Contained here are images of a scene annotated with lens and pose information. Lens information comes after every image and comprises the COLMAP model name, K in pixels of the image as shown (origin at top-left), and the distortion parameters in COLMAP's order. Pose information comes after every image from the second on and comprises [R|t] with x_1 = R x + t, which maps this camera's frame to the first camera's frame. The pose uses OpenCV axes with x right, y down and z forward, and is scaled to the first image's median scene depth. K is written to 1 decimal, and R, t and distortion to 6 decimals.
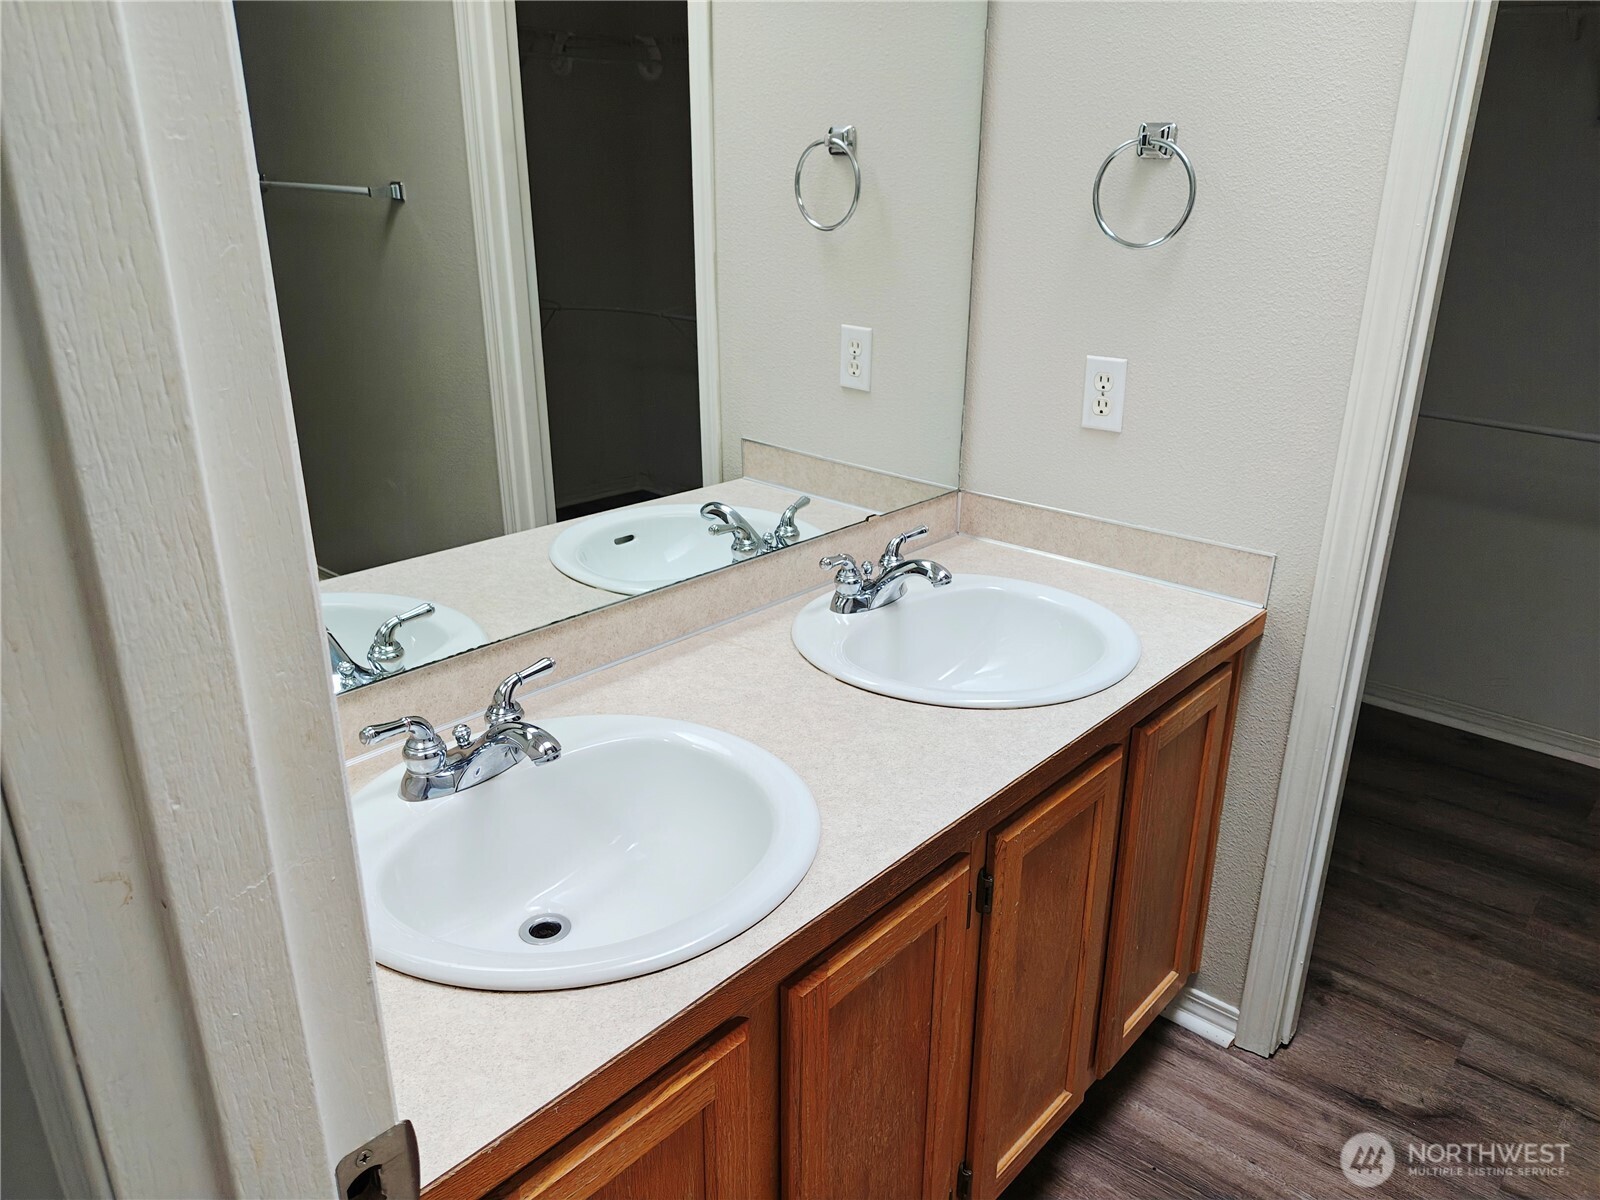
lens RADIAL K [[1171.8, 0, 799.9], [0, 1171.8, 598.7], [0, 0, 1]] dist [0.027939, -0.028319]
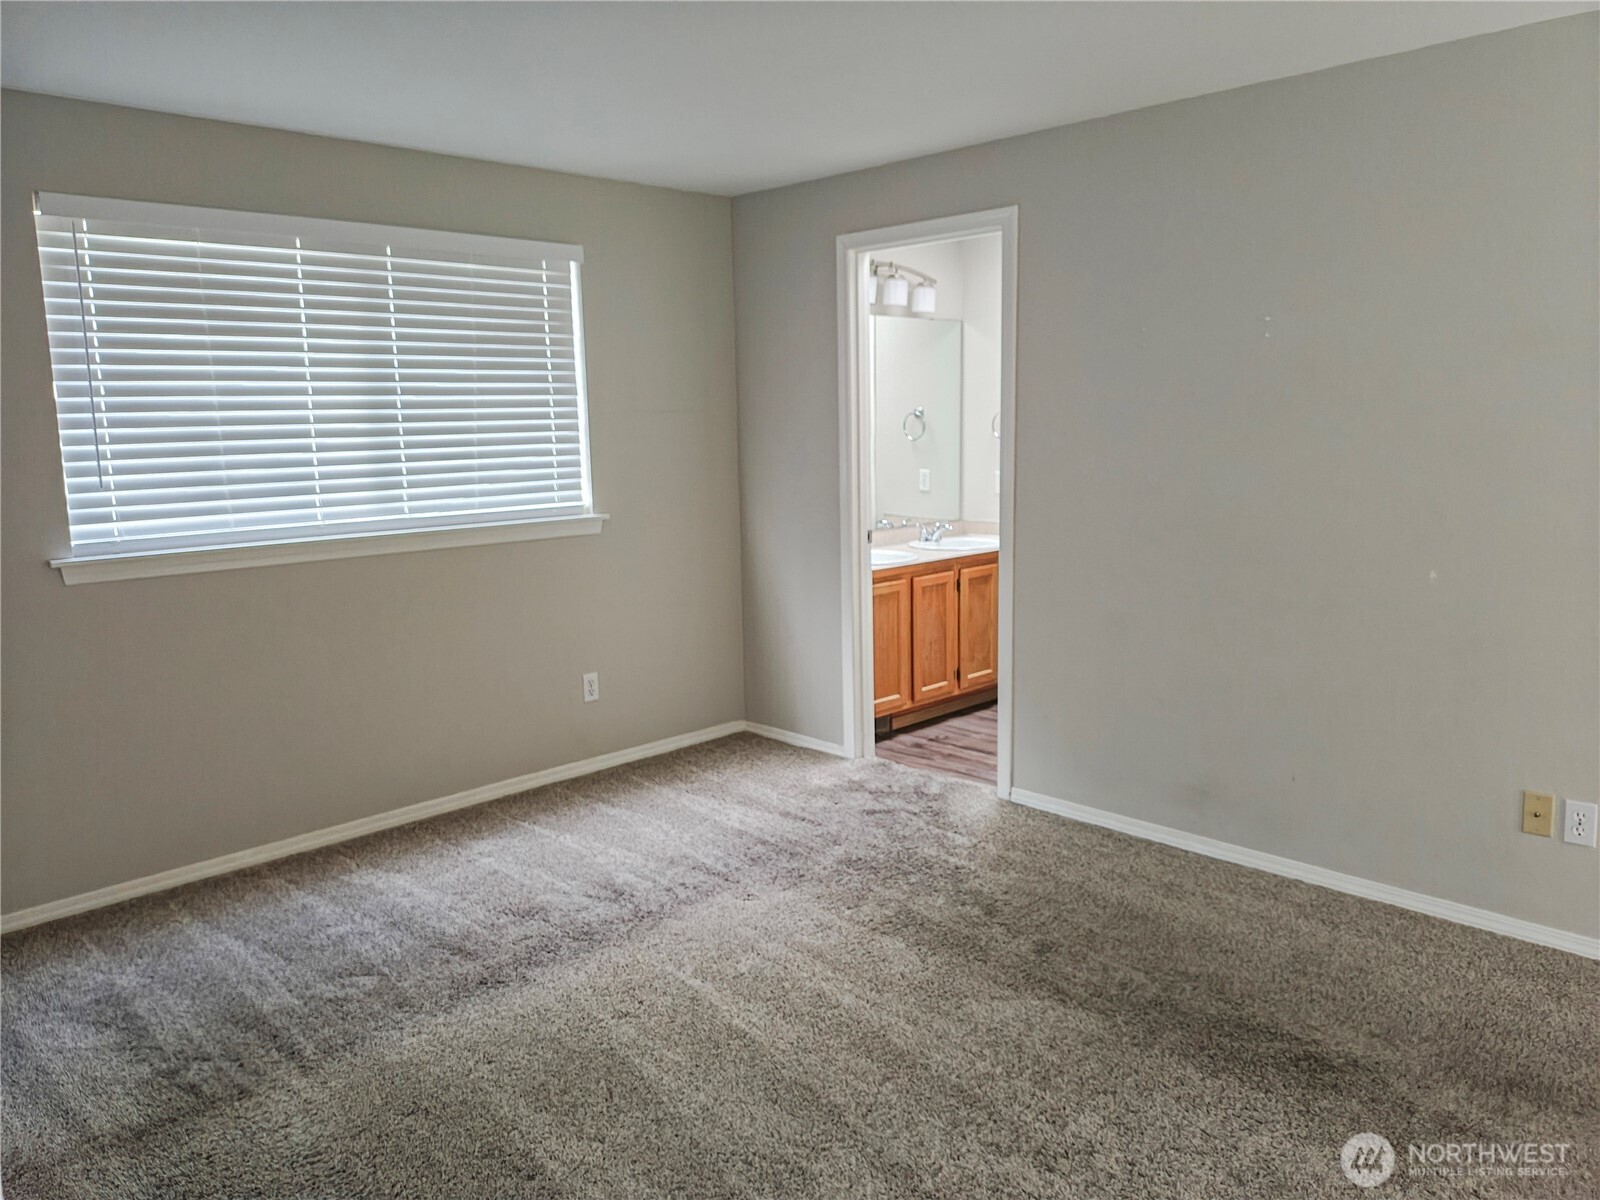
lens RADIAL K [[1171.8, 0, 800.8], [0, 1171.8, 600.9], [0, 0, 1]] dist [0.027939, -0.028319]
pose [[0.998307, -0.009773, -0.057331, -0.123839], [-0.002554, 0.977461, -0.211099, 0.905276], [0.058102, 0.210888, 0.975782, -2.336792]]
